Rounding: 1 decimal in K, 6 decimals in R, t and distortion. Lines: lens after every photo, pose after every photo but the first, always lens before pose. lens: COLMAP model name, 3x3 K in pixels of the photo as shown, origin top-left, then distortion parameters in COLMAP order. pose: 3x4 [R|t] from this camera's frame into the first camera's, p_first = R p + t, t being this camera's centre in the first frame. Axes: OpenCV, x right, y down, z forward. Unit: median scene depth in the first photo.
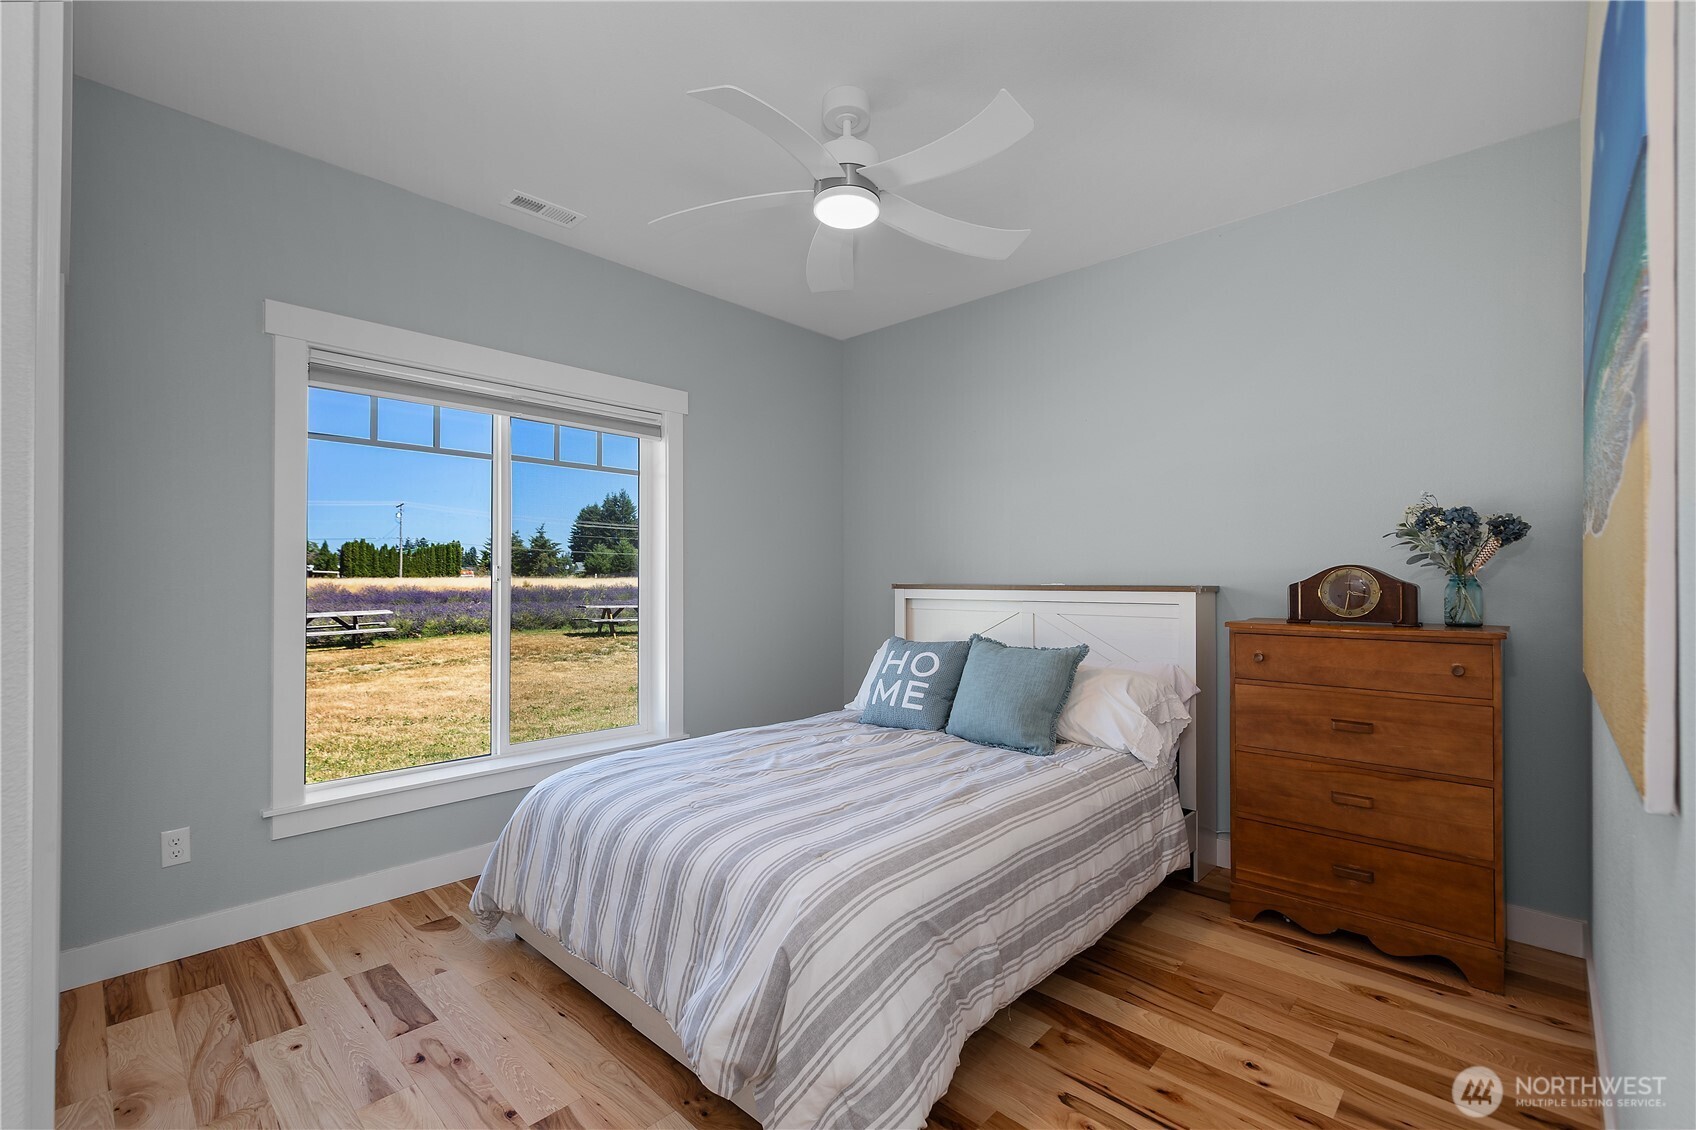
lens RADIAL K [[734.6, 0, 845.4], [0, 734.6, 572.3], [0, 0, 1]] dist [-0.002761, -0.000005]
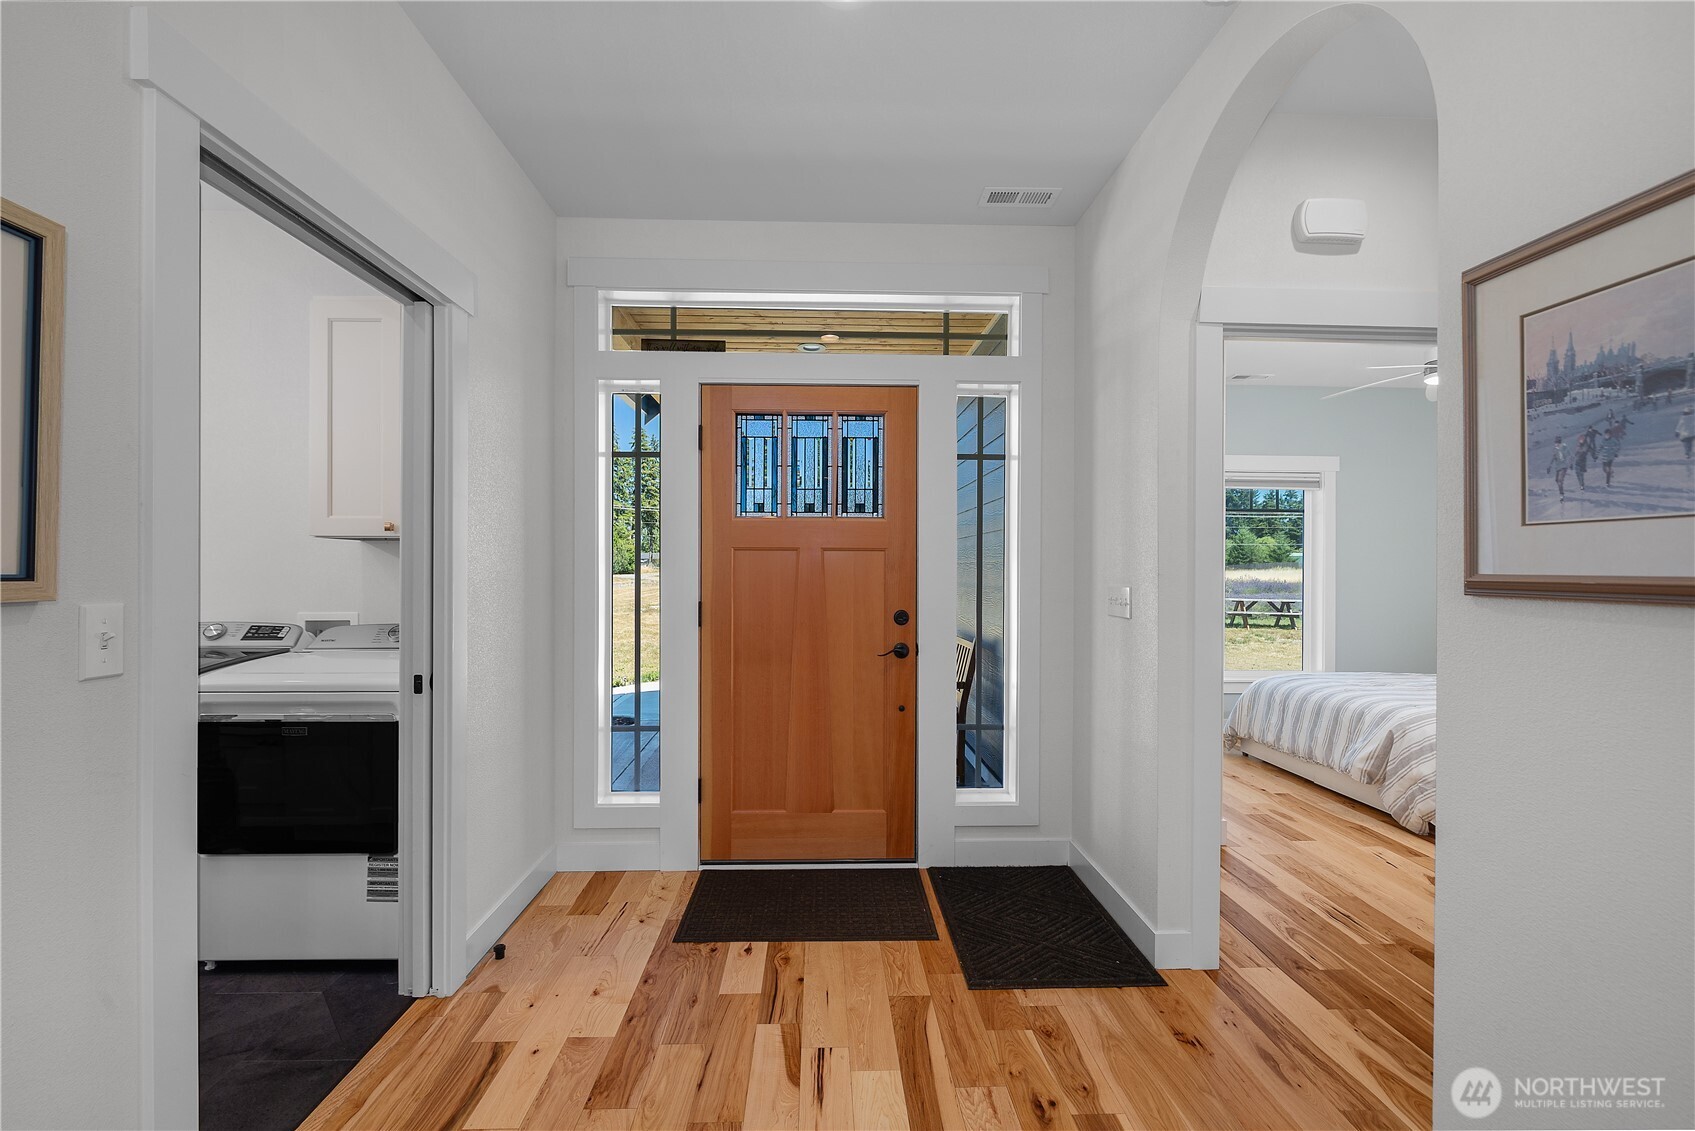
lens RADIAL K [[765.6, 0, 847.5], [0, 765.6, 565.5], [0, 0, 1]] dist [-0.027814, 0.000045]
pose [[0.716647, 0.003152, -0.697429, 0.033600], [-0.001885, 0.999995, 0.002582, -0.003637], [0.697433, -0.000536, 0.716650, -0.188931]]
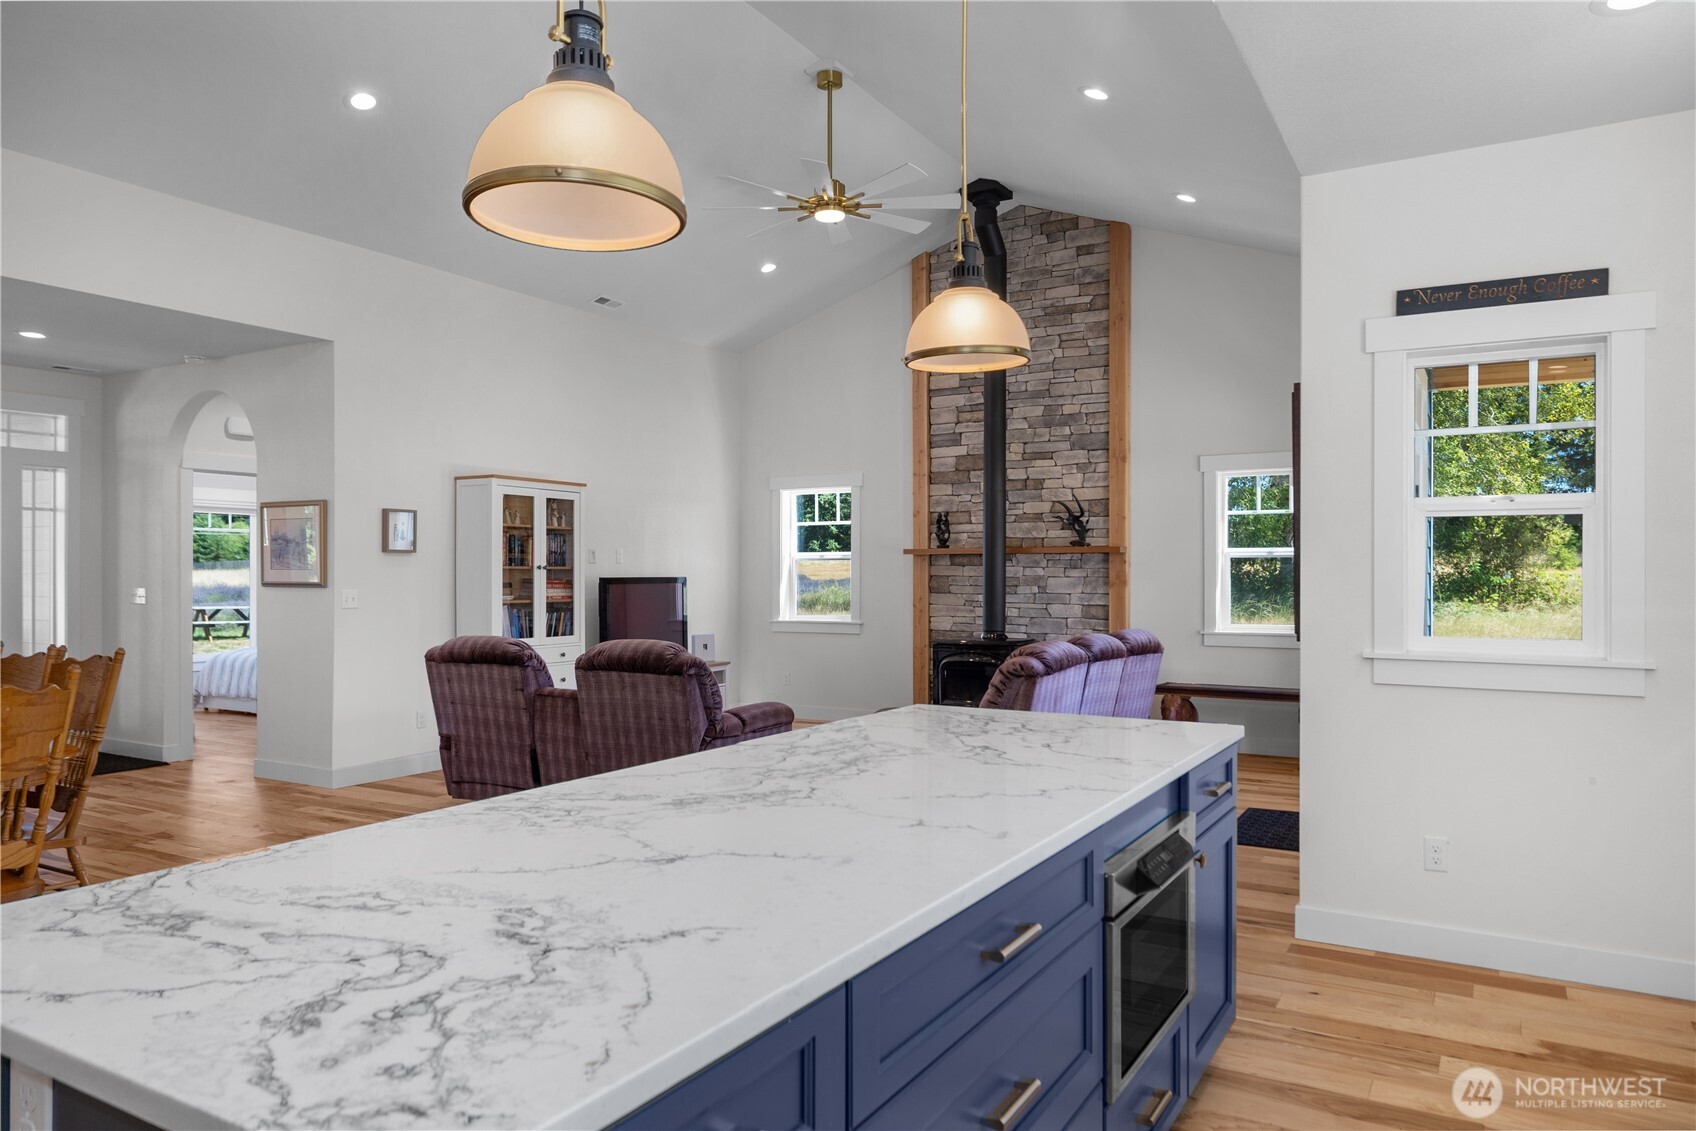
lens RADIAL K [[1133.6, 0, 848.0], [0, 1133.6, 565.5], [0, 0, 1]] dist [-0.019841, -0.001115]
pose [[0.974358, -0.001265, 0.224998, 0.148416], [0.000354, 0.999992, 0.004087, -0.010441], [-0.225001, -0.003903, 0.974351, -0.567640]]
